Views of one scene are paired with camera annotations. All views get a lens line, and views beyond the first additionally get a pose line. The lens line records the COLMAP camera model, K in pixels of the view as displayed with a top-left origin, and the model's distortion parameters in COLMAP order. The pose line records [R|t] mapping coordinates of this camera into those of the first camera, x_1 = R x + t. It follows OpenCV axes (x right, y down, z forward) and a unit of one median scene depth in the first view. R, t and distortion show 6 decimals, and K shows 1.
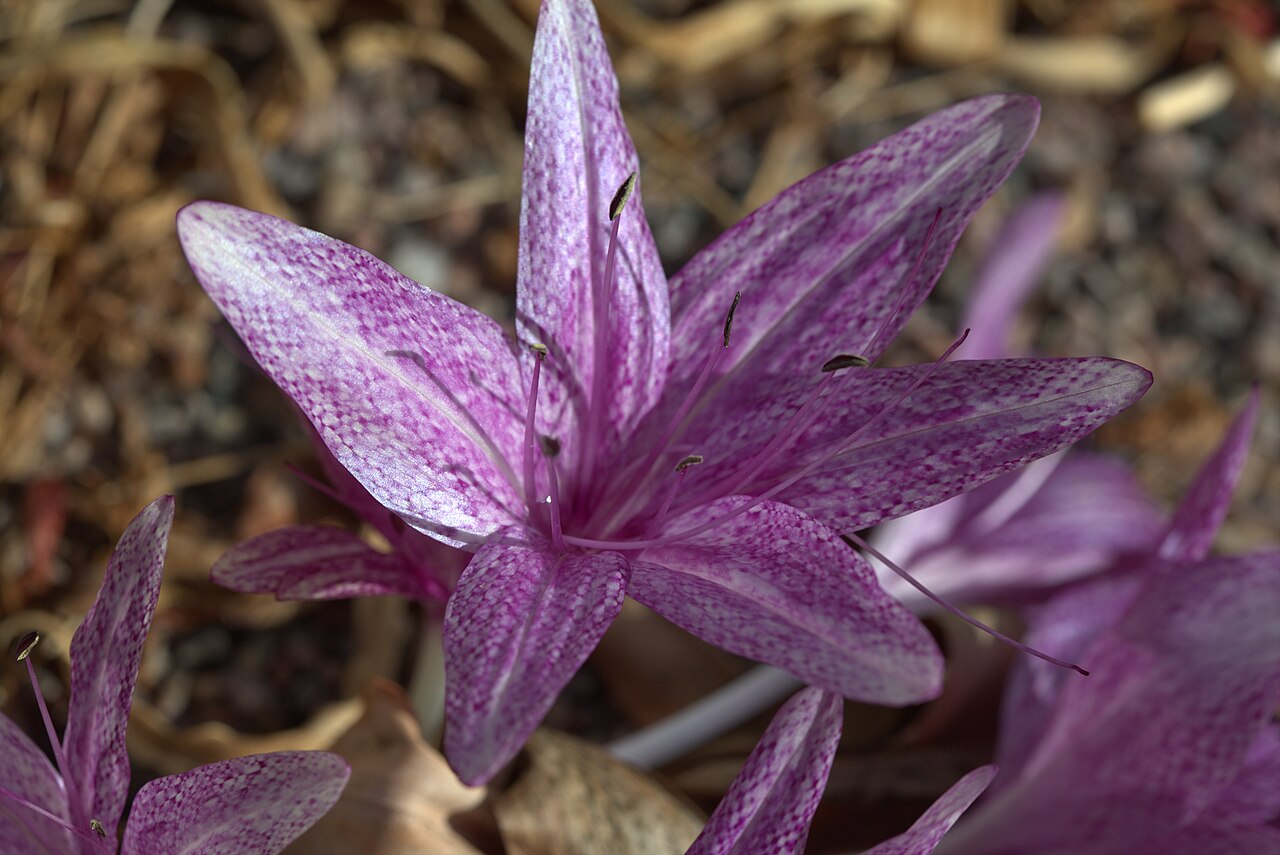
lens RADIAL K [[4909.1, 0, 640.0], [0, 4909.1, 427.5], [0, 0, 1]] dist [-0.163055, -1.451821]
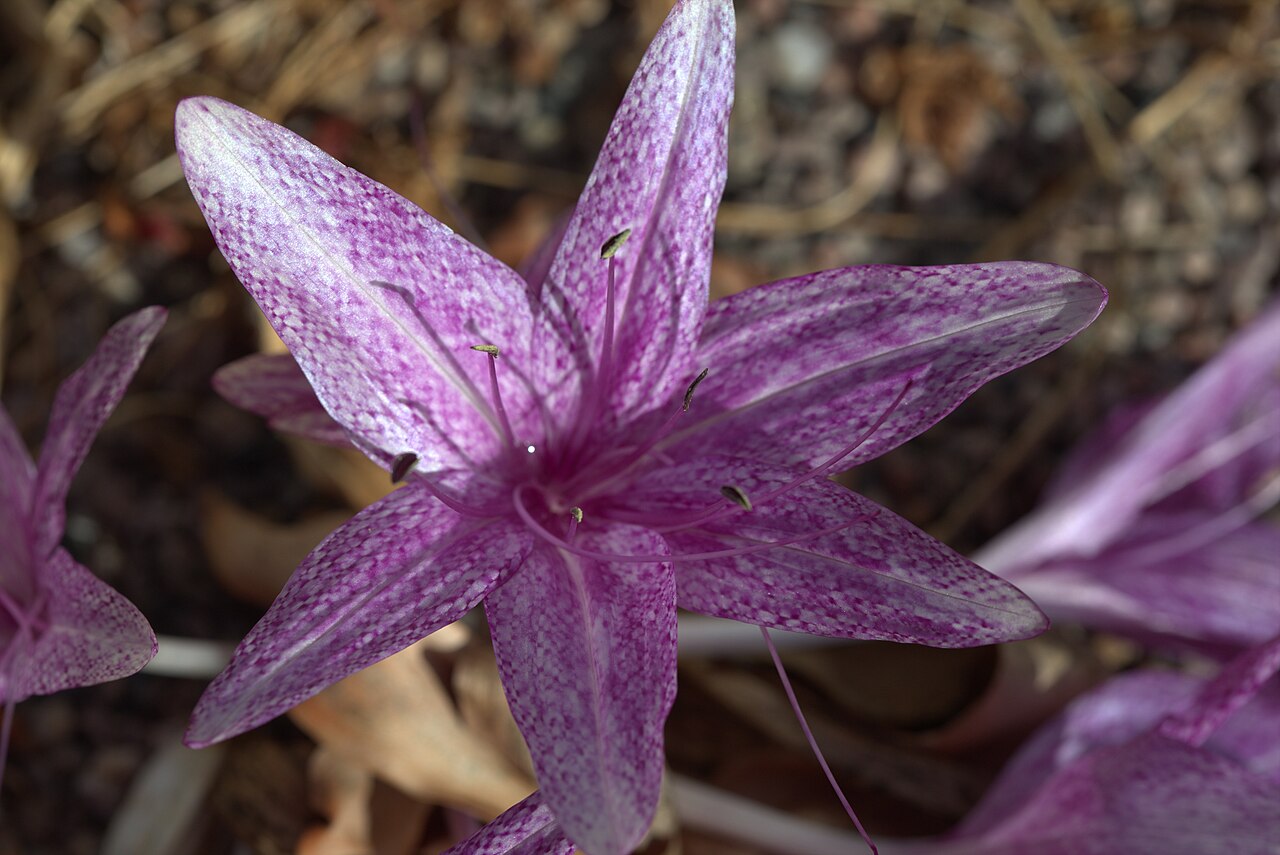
lens RADIAL K [[4909.1, 0, 640.0], [0, 4909.1, 427.5], [0, 0, 1]] dist [-0.163055, -1.451821]
pose [[0.877573, 0.416521, -0.237437, 0.245036], [-0.355895, 0.897772, 0.259508, -0.265771], [0.321255, -0.143234, 0.936098, 0.068055]]
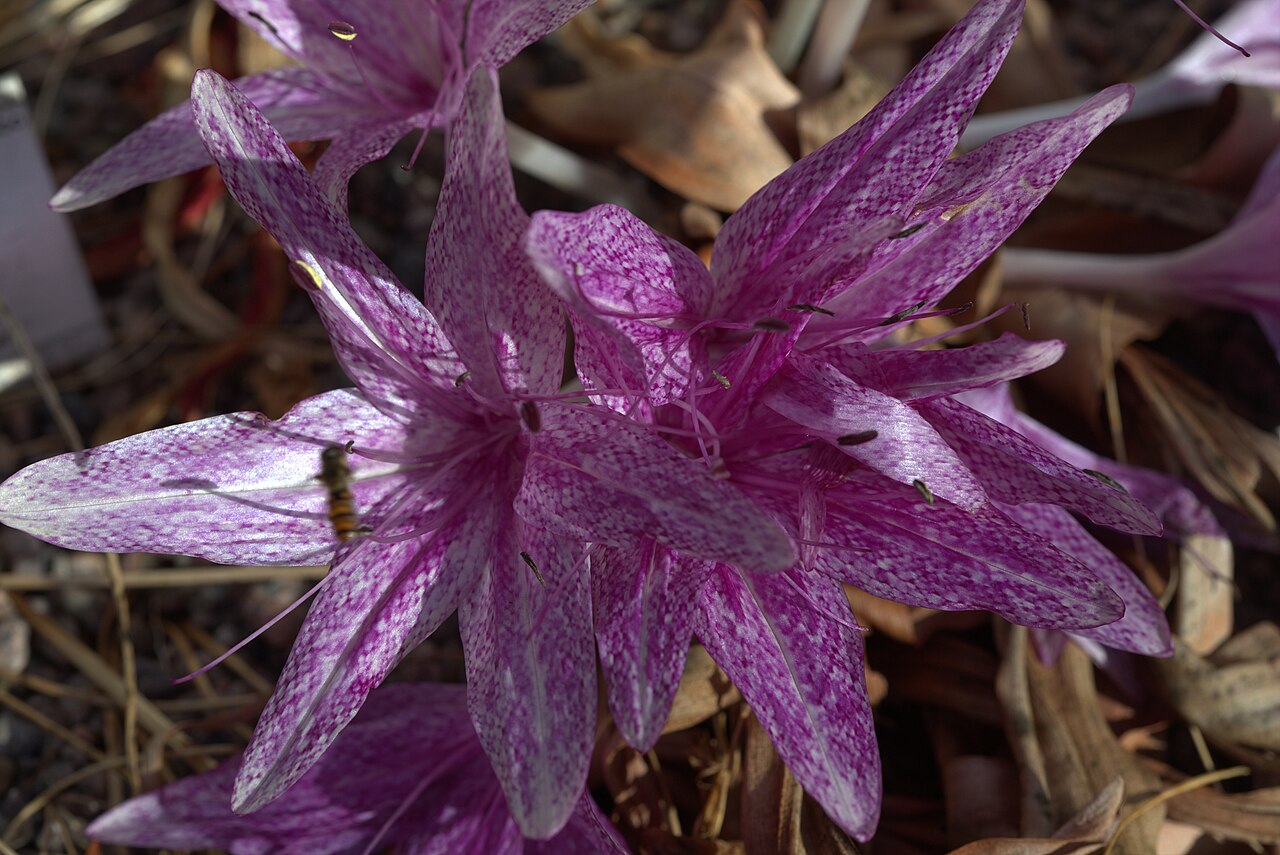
lens RADIAL K [[4909.1, 0, 640.0], [0, 4909.1, 427.5], [0, 0, 1]] dist [-0.163055, -1.451821]
pose [[0.942071, 0.249547, -0.224119, 0.236110], [-0.251293, 0.967679, 0.021176, 0.147699], [0.222160, 0.036370, 0.974332, -0.170858]]
